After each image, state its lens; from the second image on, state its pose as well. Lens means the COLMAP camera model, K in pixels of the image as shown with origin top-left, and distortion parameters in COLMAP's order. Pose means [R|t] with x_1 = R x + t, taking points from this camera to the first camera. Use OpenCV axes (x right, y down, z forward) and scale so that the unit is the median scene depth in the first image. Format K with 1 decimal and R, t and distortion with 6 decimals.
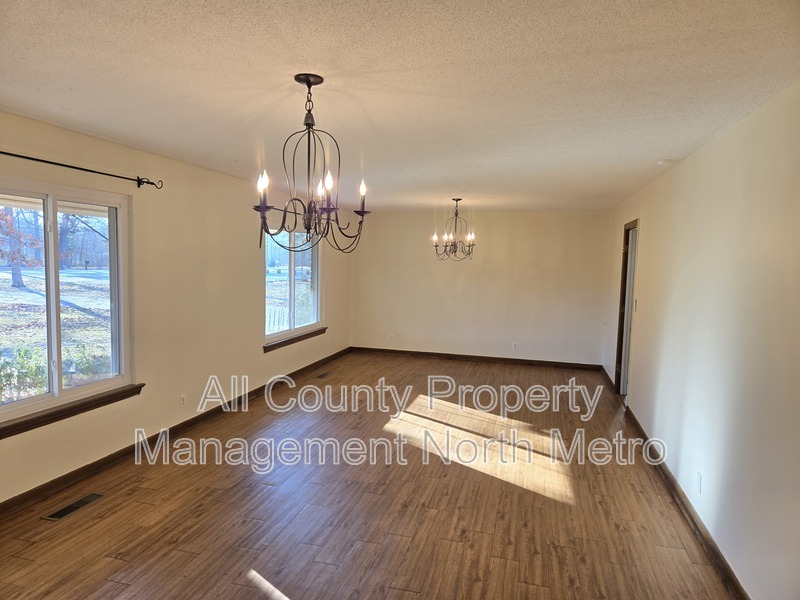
lens RADIAL K [[536.4, 0, 389.1], [0, 536.4, 297.1], [0, 0, 1]] dist [0.066324, -0.046531]
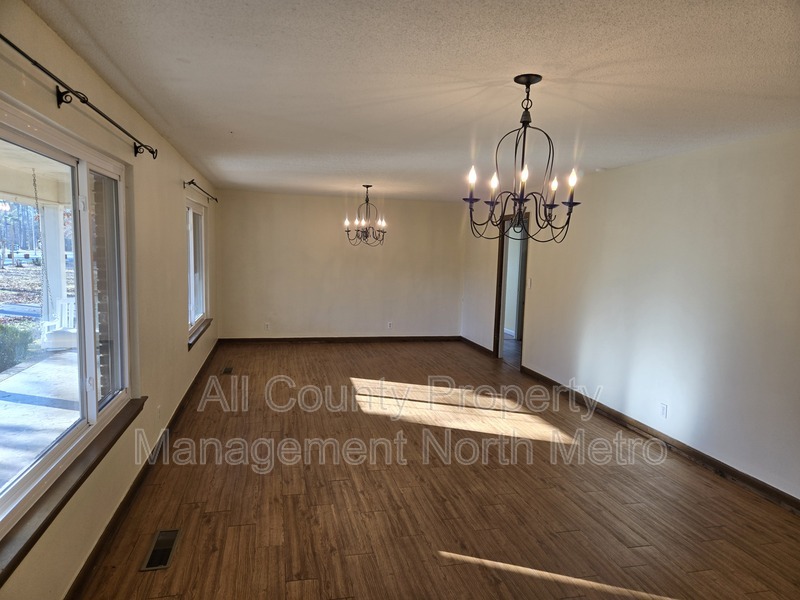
lens RADIAL K [[536.4, 0, 403.1], [0, 536.4, 299.0], [0, 0, 1]] dist [0.066324, -0.046531]
pose [[0.877739, -0.046736, 0.476855, -0.395612], [0.029788, 0.998629, 0.043043, -0.009957], [-0.478213, -0.023576, 0.877928, 0.074604]]
